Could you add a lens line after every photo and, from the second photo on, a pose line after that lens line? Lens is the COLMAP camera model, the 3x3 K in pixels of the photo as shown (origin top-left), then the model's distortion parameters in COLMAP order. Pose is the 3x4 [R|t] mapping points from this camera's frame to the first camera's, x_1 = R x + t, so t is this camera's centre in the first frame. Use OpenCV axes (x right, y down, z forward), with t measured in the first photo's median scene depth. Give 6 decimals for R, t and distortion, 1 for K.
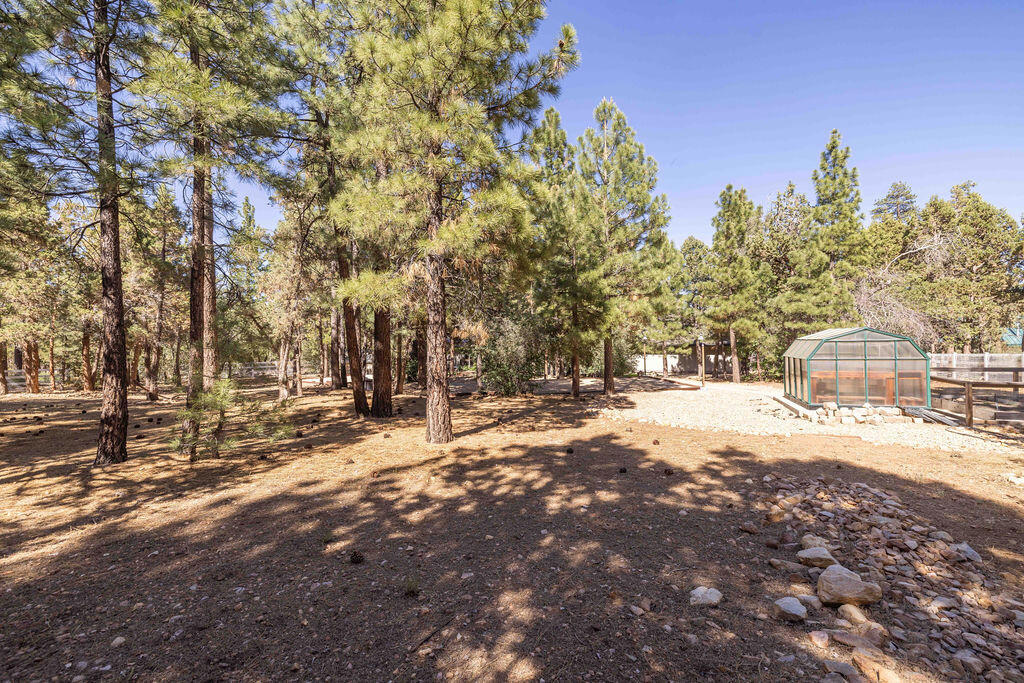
lens RADIAL K [[443.9, 0, 509.6], [0, 443.9, 336.2], [0, 0, 1]] dist [0.001137, -0.000113]
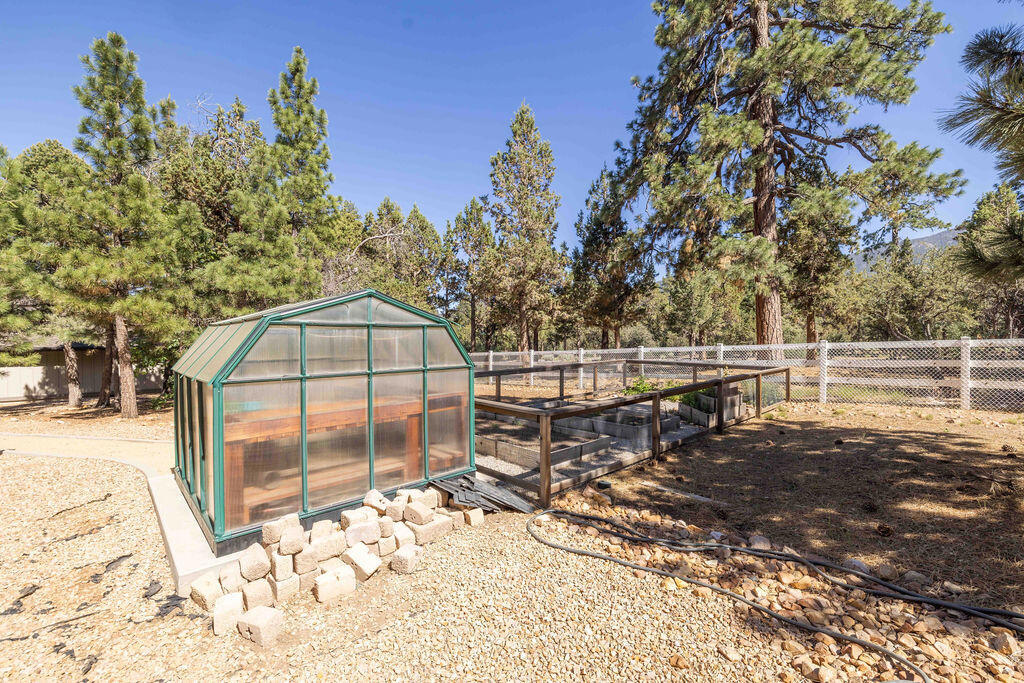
lens RADIAL K [[443.9, 0, 512.2], [0, 443.9, 341.5], [0, 0, 1]] dist [0.001137, -0.000113]
pose [[0.468775, 0.003716, 0.883310, 0.261698], [-0.006517, 0.999978, -0.000748, 0.012023], [-0.883294, -0.005406, 0.468789, 0.357820]]
